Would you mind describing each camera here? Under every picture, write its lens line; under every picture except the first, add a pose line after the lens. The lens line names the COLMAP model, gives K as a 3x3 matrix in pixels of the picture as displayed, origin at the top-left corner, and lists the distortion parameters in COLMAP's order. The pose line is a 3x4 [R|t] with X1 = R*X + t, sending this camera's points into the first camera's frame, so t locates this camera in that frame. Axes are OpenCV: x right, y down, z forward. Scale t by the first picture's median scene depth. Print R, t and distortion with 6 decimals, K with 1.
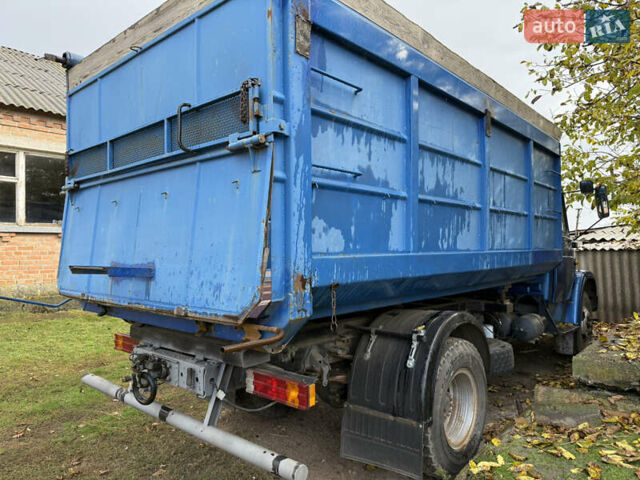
lens RADIAL K [[443.5, 0, 320.0], [0, 443.5, 240.0], [0, 0, 1]] dist [0.006296, -0.000344]
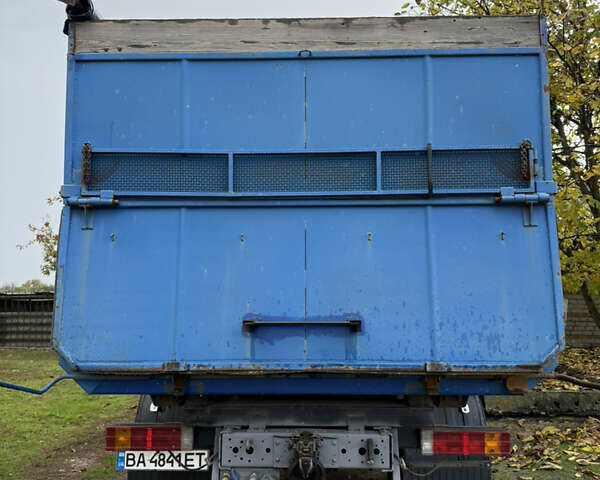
lens RADIAL K [[503.8, 0, 299.5], [0, 503.8, 261.1], [0, 0, 1]] dist [0.064322, -0.003720]
pose [[0.775117, 0.062357, 0.628733, -1.109654], [-0.019531, 0.997007, -0.074804, 0.024839], [-0.631516, 0.045702, 0.774015, 0.336717]]
